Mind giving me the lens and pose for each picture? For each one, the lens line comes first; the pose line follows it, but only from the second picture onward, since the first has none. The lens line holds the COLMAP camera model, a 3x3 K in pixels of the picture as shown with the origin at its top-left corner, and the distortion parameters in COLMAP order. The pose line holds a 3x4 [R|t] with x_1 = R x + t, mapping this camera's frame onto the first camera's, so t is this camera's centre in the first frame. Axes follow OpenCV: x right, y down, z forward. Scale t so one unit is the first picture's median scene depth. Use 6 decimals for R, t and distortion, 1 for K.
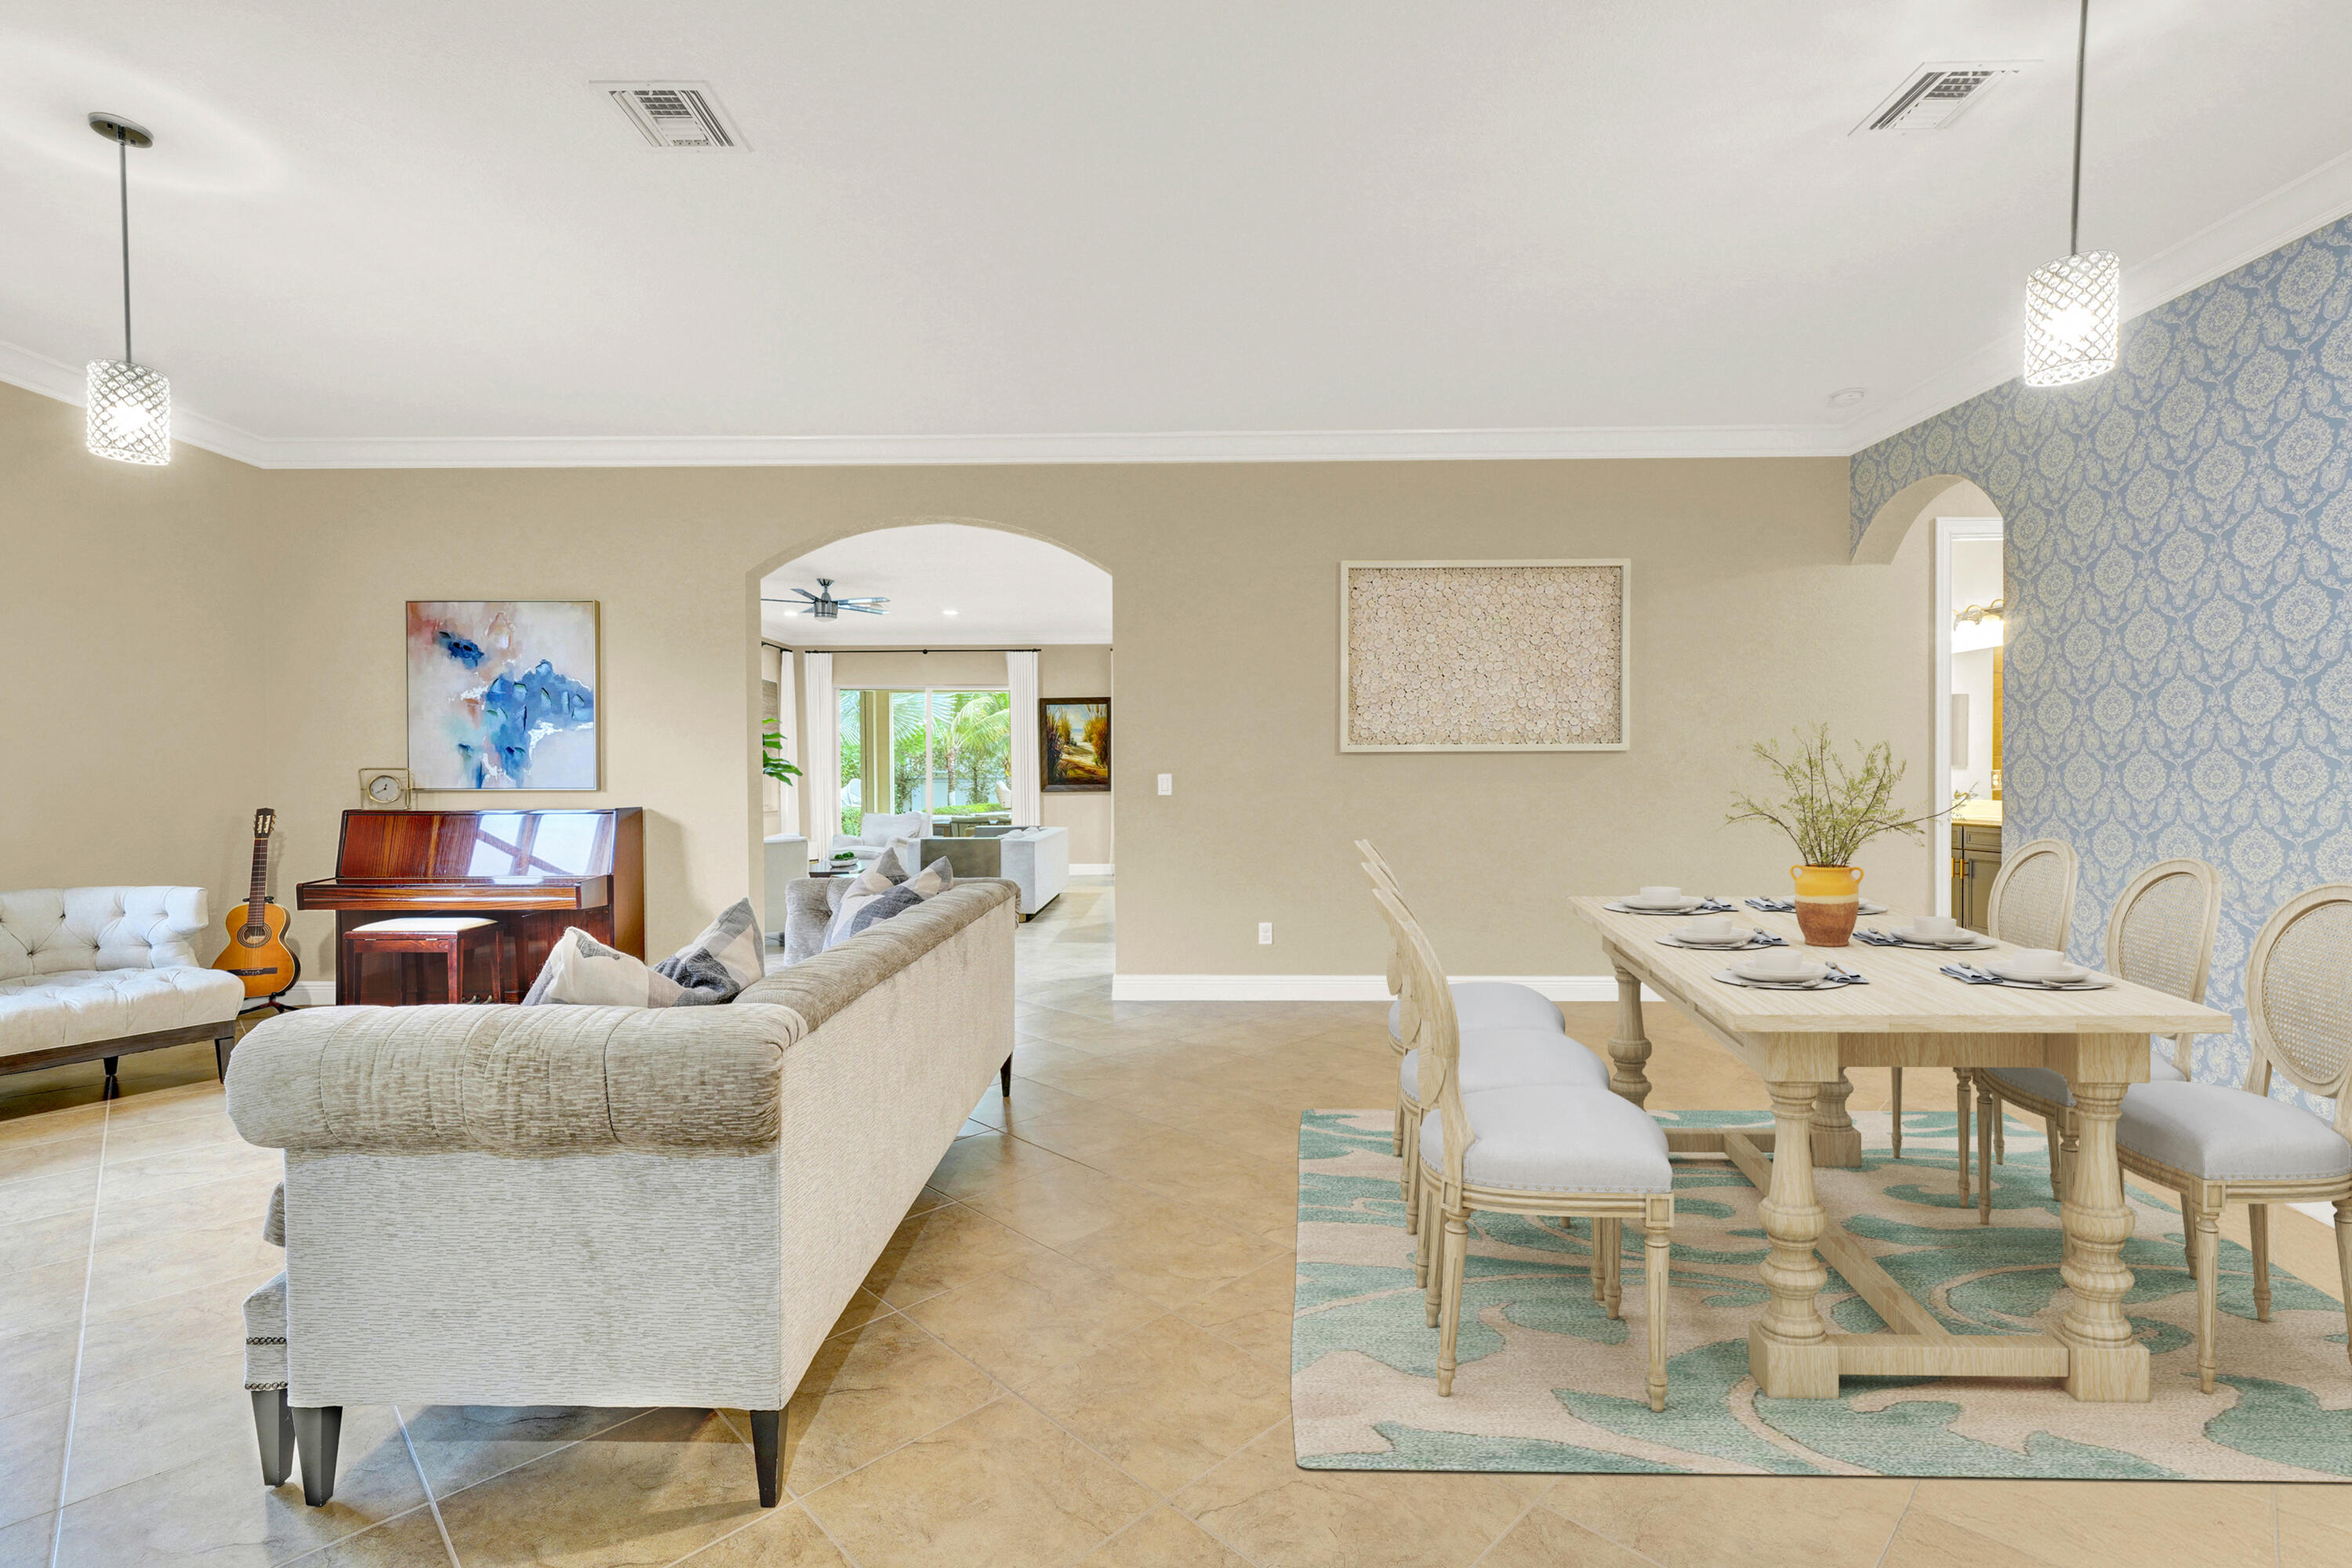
lens RADIAL K [[1071.2, 0, 1148.8], [0, 1071.2, 780.2], [0, 0, 1]] dist [0.022506, 0.000071]
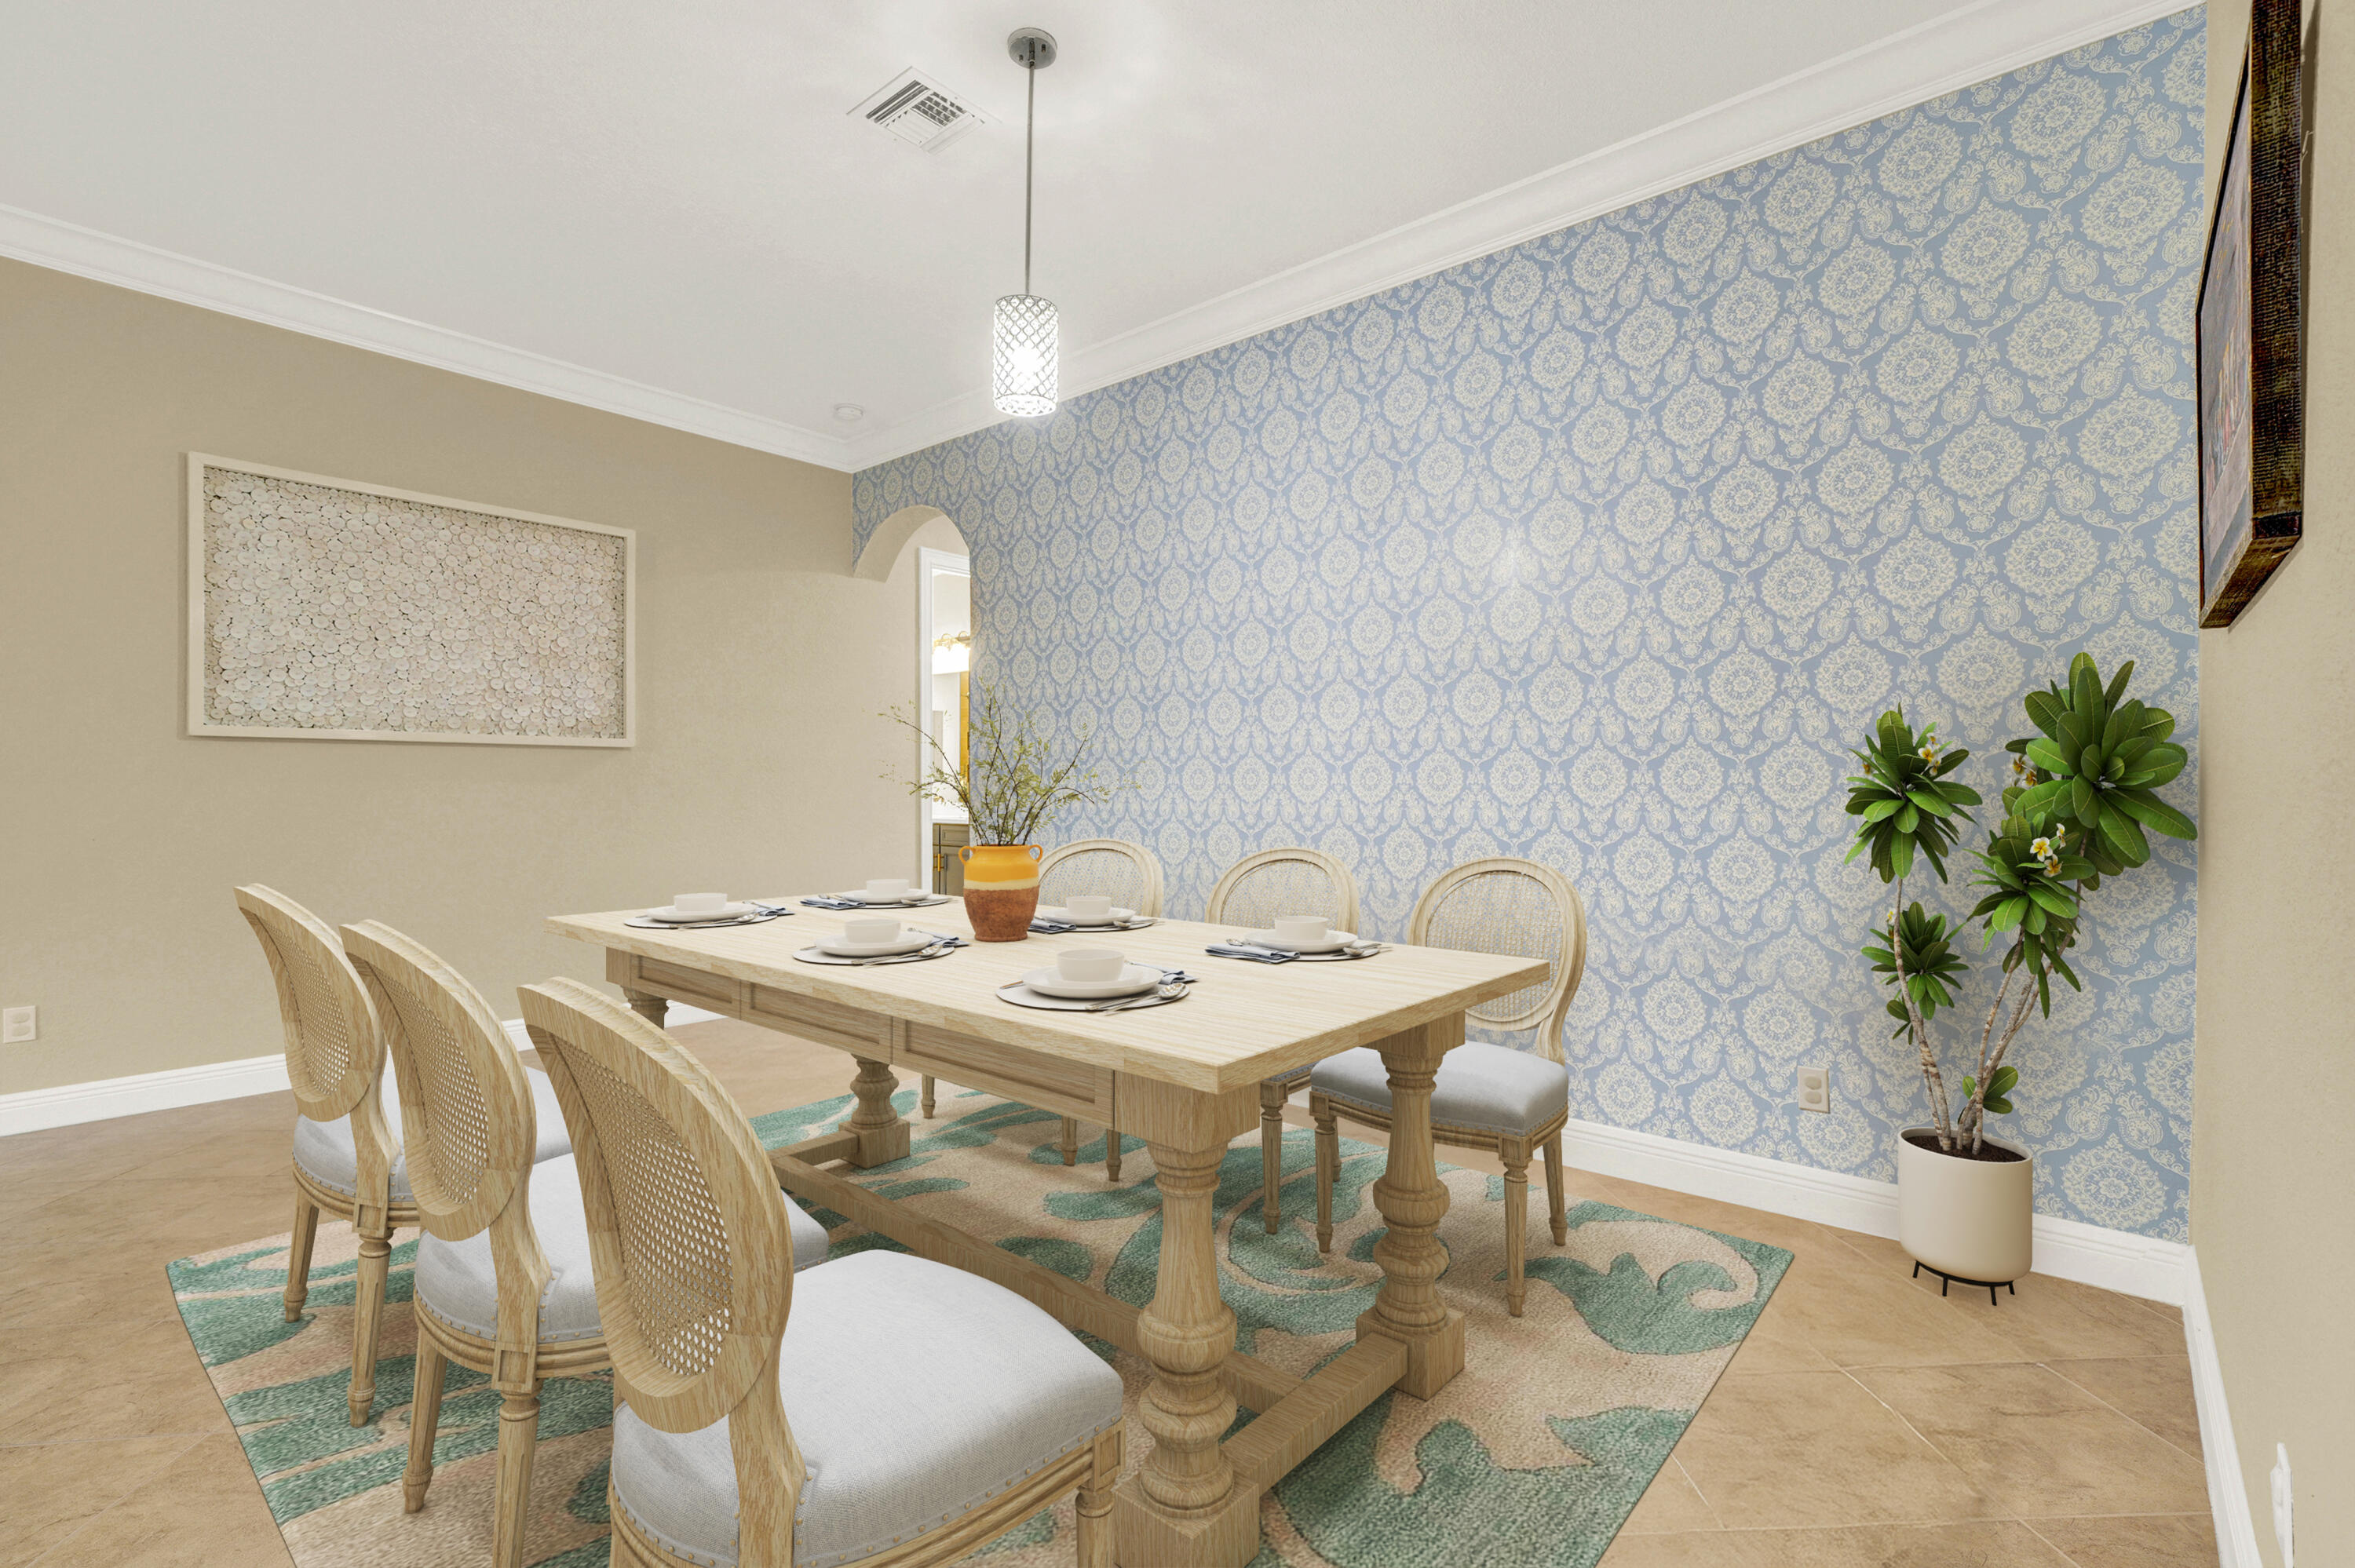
lens RADIAL K [[1106.2, 0, 1180.8], [0, 1106.2, 750.4], [0, 0, 1]] dist [0.030359, 0.000176]
pose [[0.614213, 0.025388, 0.788732, 0.010060], [-0.002308, 0.999536, -0.030377, 0.000526], [-0.789137, 0.016838, 0.613986, 0.122706]]
